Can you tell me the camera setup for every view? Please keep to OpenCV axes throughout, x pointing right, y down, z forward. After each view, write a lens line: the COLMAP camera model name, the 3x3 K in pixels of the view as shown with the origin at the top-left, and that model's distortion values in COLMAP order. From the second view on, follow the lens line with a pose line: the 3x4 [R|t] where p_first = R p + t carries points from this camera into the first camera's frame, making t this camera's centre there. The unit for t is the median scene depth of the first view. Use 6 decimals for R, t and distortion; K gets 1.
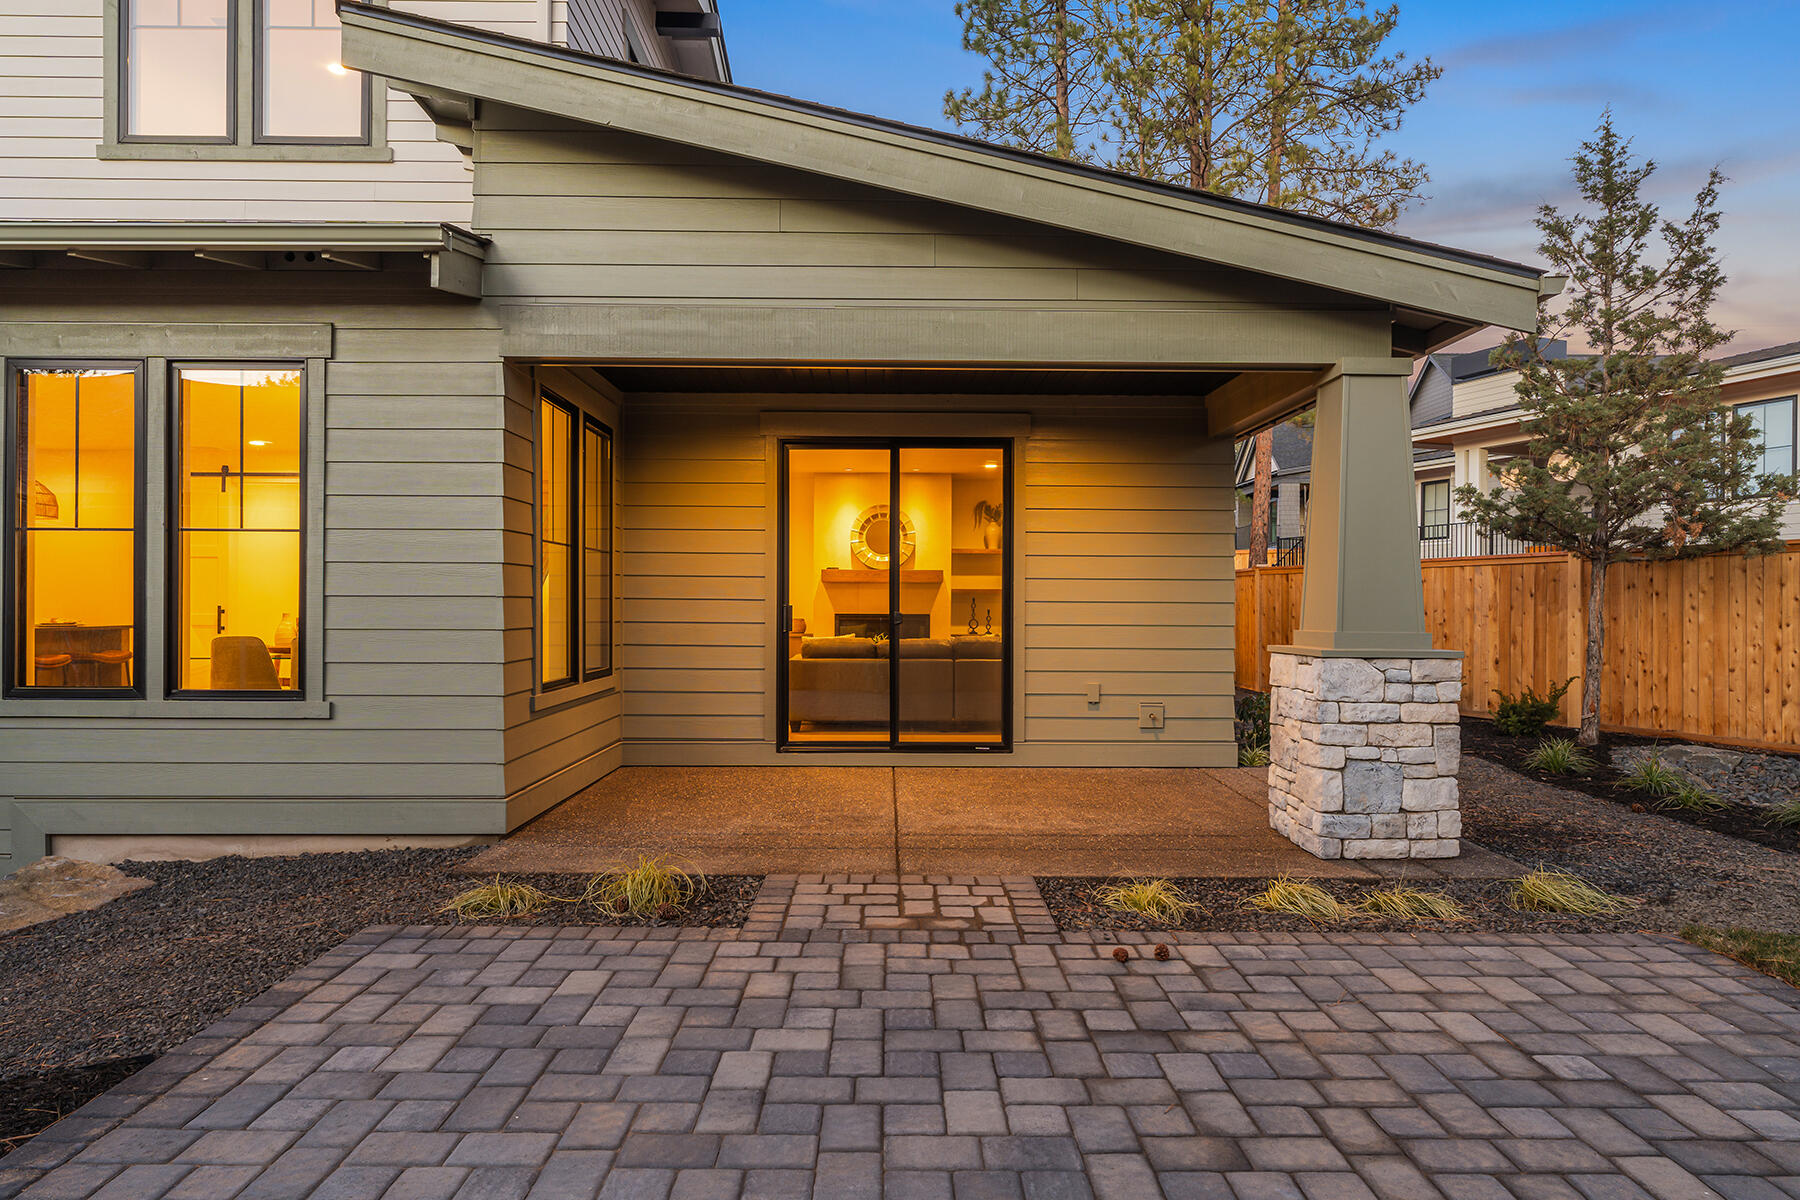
lens RADIAL K [[1057.6, 0, 901.2], [0, 1057.6, 601.0], [0, 0, 1]] dist [-0.001825, -0.000260]
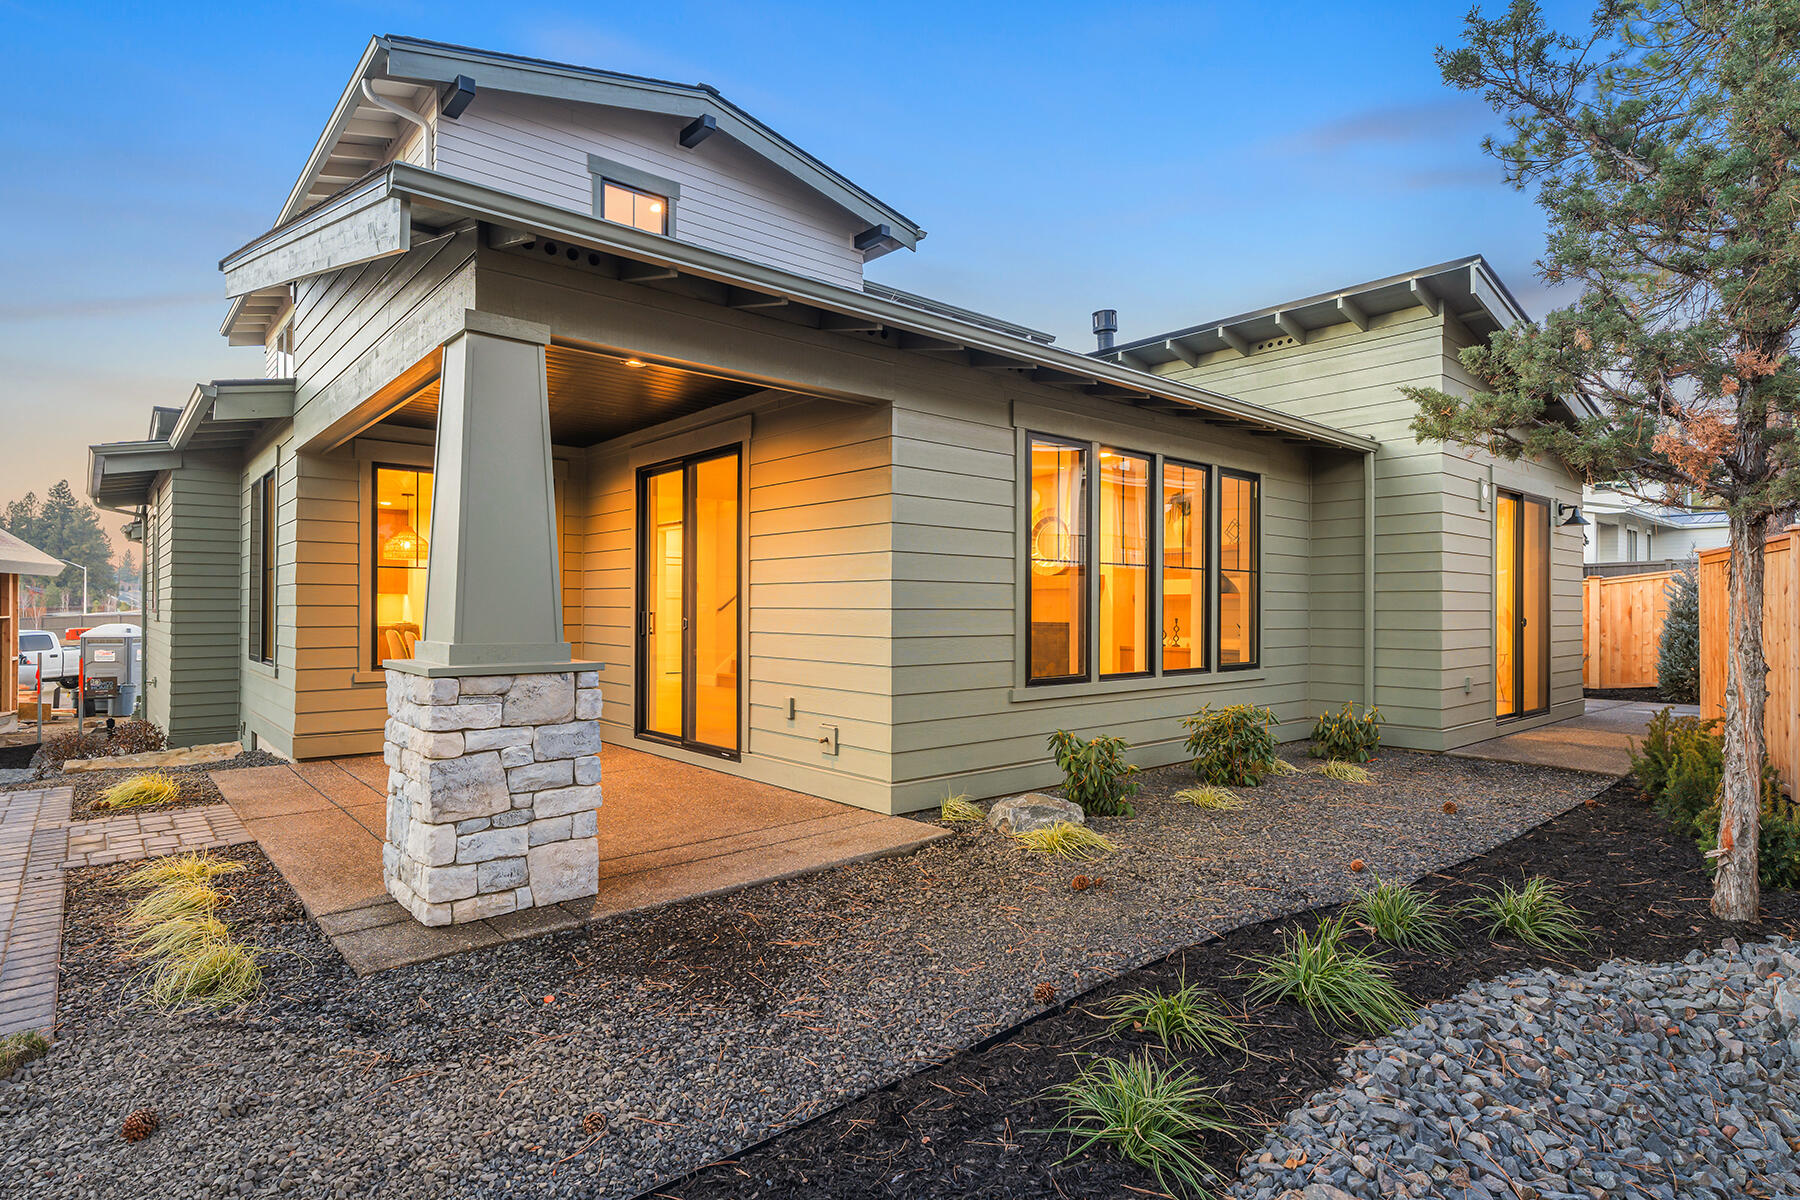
lens RADIAL K [[944.9, 0, 899.8], [0, 944.9, 606.4], [0, 0, 1]] dist [-0.015267, 0.000486]
pose [[0.650622, -0.004571, -0.759388, 1.248738], [0.001765, 0.999988, -0.004507, 0.004583], [0.759400, 0.001592, 0.650622, 0.780649]]
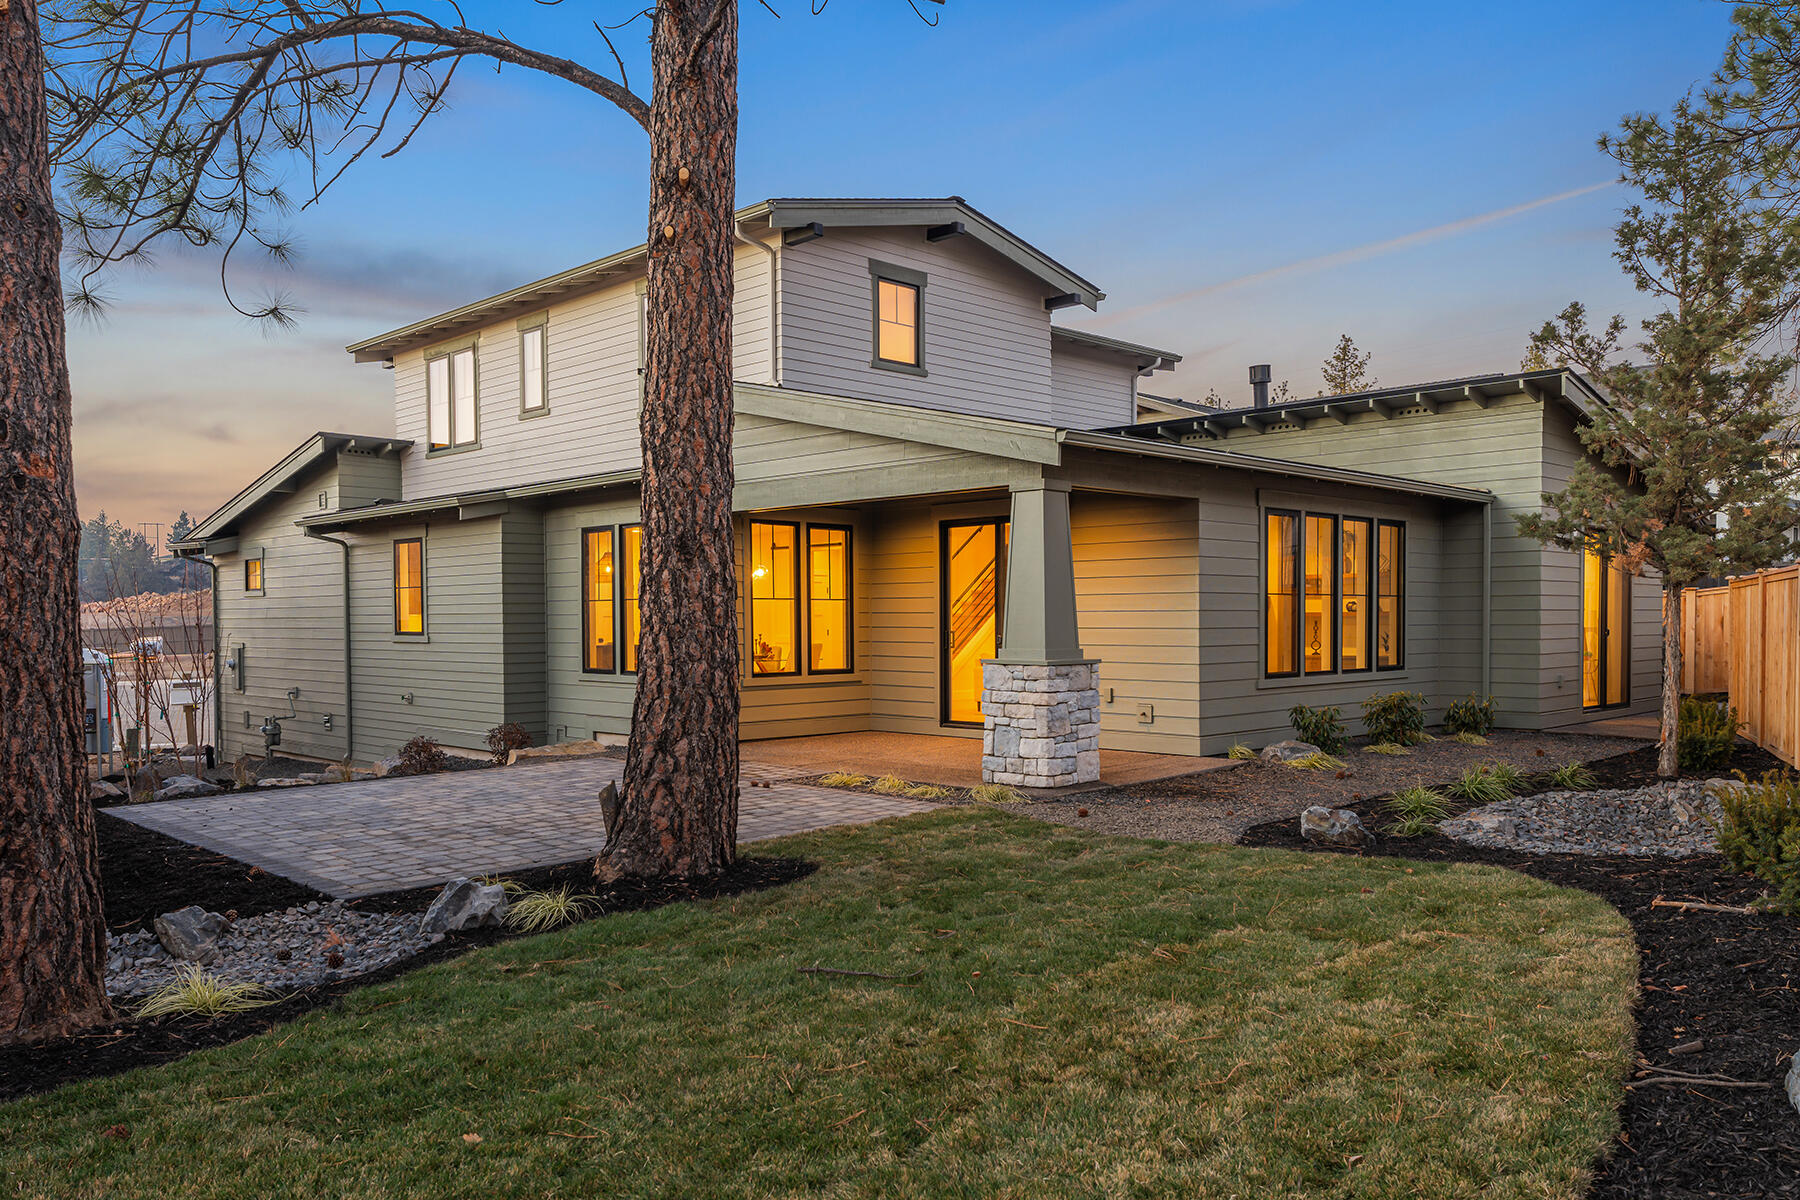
lens RADIAL K [[1341.6, 0, 898.7], [0, 1341.6, 654.6], [0, 0, 1]] dist [0.011691, 0.001815]
pose [[0.695886, 0.010446, -0.718077, 1.784657], [0.010445, 0.999641, 0.024664, -0.015158], [0.718077, -0.024664, 0.695527, -0.574701]]
